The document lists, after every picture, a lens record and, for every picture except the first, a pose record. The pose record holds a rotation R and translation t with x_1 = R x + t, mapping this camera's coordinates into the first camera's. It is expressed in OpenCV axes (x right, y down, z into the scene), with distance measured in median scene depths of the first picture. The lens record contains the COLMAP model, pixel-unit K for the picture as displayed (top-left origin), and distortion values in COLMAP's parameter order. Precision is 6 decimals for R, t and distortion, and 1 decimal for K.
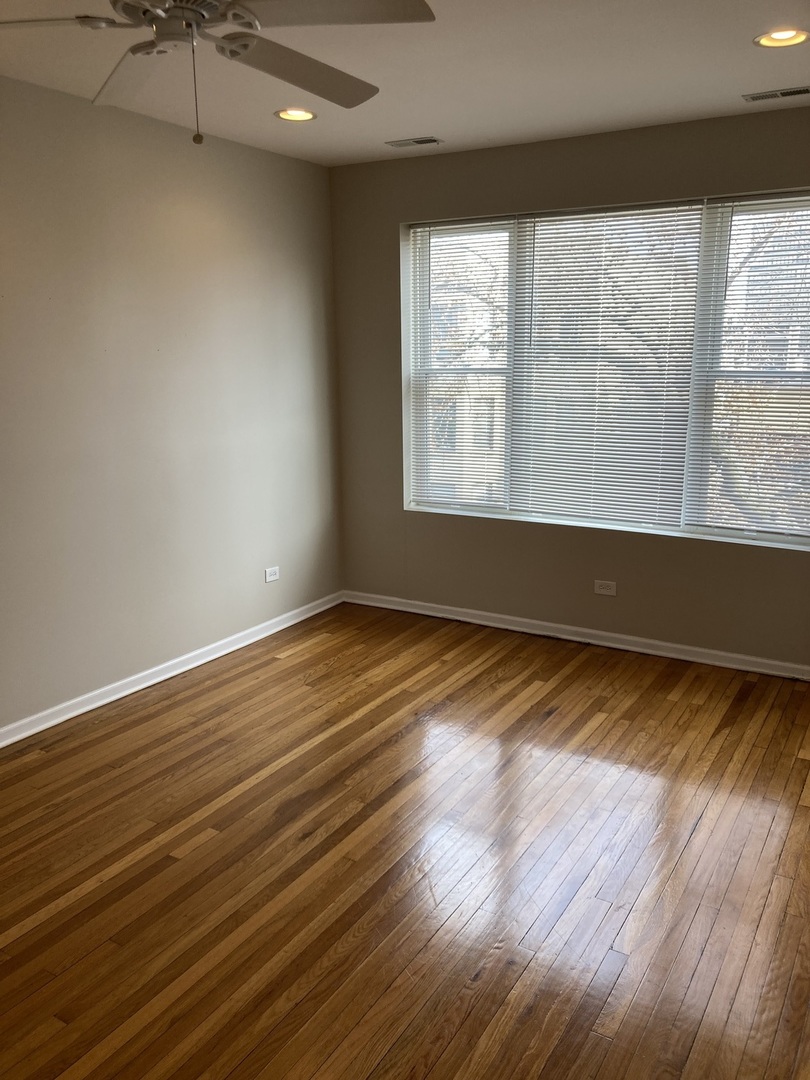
lens RADIAL K [[892.4, 0, 395.9], [0, 892.4, 536.0], [0, 0, 1]] dist [0.075867, -0.089274]
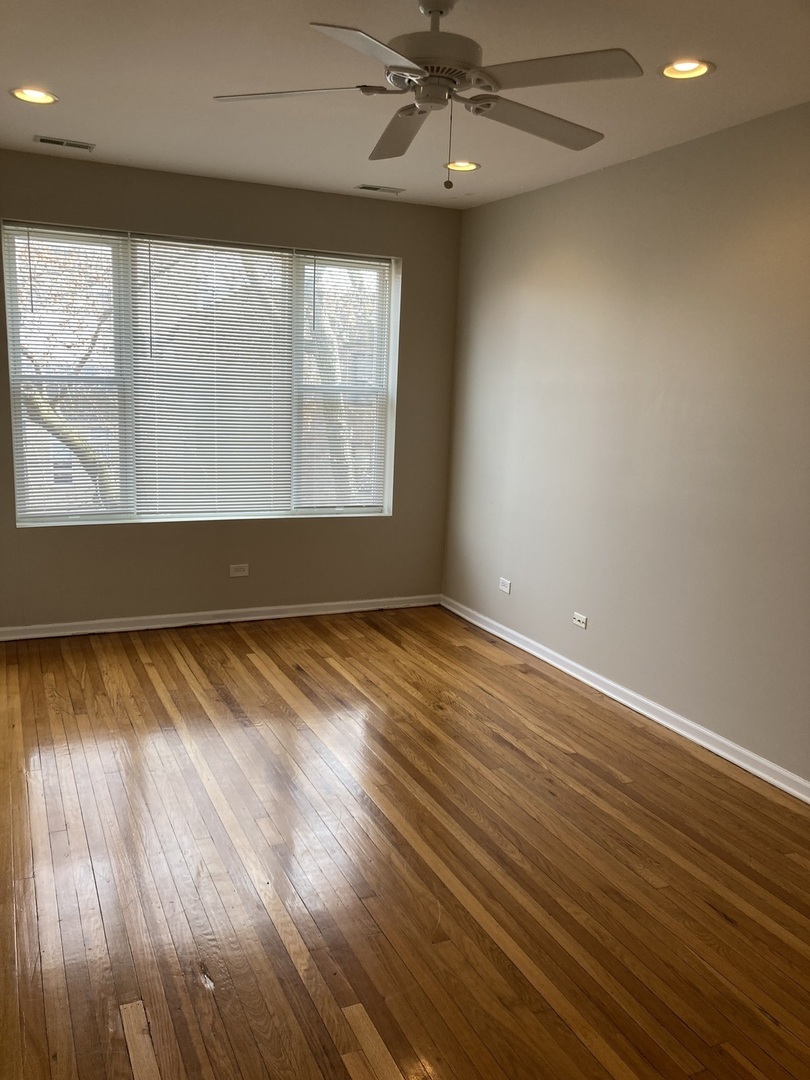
lens RADIAL K [[892.4, 0, 395.9], [0, 892.4, 536.0], [0, 0, 1]] dist [0.075867, -0.089274]
pose [[0.568540, -0.118589, 0.814063, -0.624557], [0.140834, 0.988977, 0.045712, -0.010966], [-0.810511, 0.088658, 0.578975, 0.177055]]
